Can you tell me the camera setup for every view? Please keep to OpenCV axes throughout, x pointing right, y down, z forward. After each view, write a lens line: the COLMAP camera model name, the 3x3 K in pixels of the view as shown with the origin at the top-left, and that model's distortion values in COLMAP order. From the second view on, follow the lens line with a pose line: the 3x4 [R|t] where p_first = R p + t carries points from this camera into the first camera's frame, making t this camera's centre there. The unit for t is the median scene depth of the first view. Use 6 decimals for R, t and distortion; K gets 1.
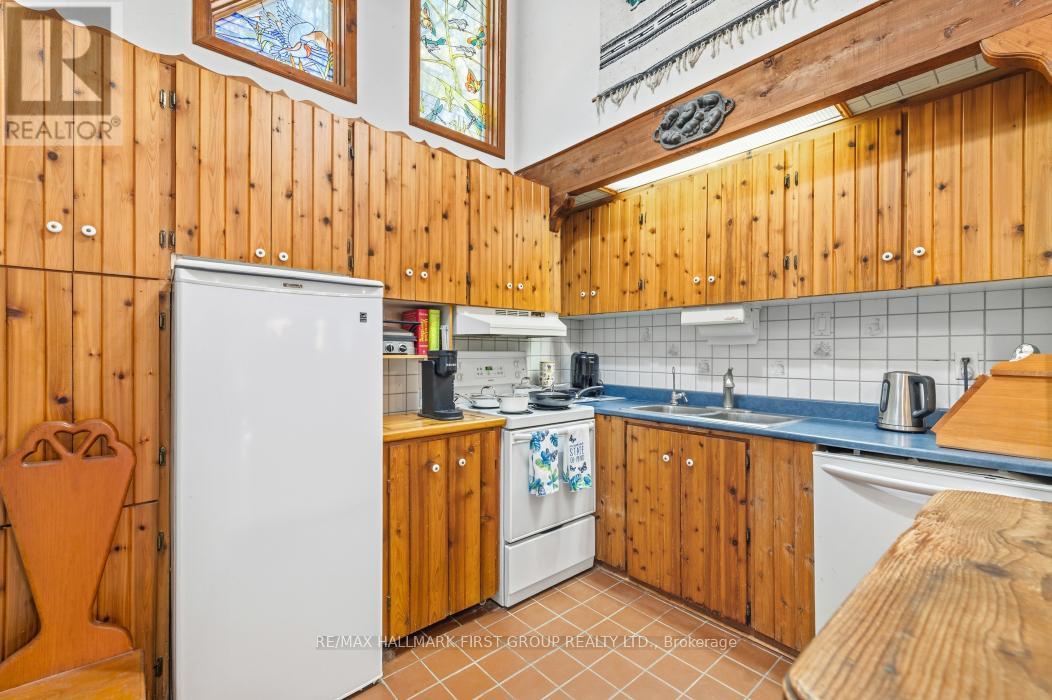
lens RADIAL K [[439.8, 0, 526.0], [0, 439.8, 350.0], [0, 0, 1]] dist [0.003523, 0.000207]
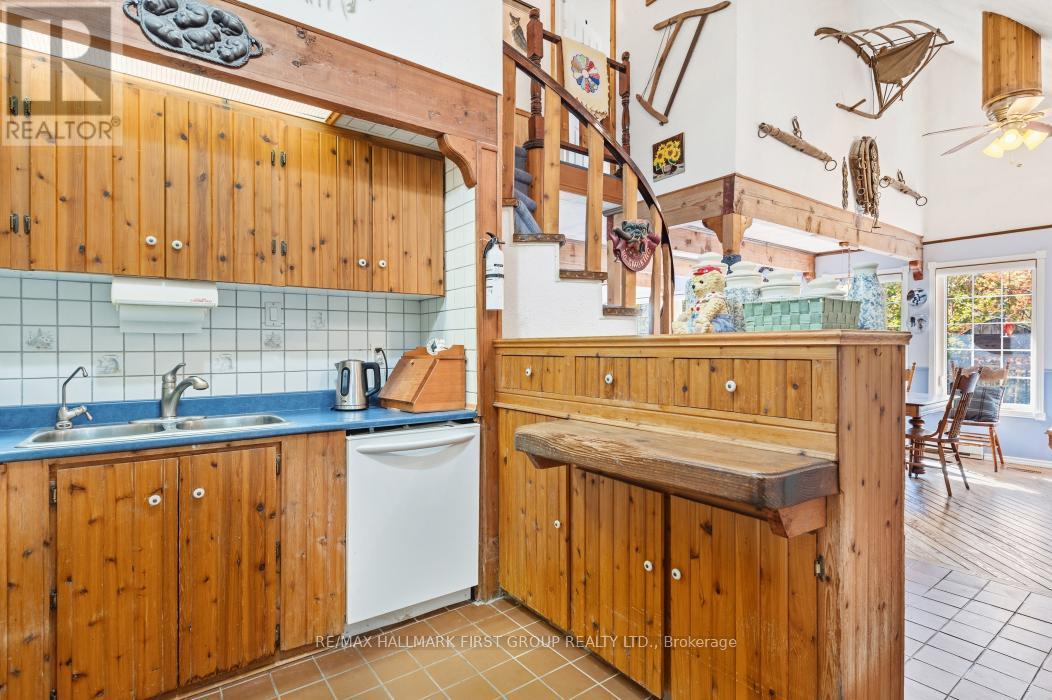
lens RADIAL K [[517.5, 0, 527.4], [0, 517.5, 344.2], [0, 0, 1]] dist [-0.003212, -0.000985]
pose [[0.074634, -0.001575, 0.997210, -0.462938], [-0.006598, 0.999976, 0.002073, 0.001006], [-0.997189, -0.006734, 0.074622, 0.399177]]
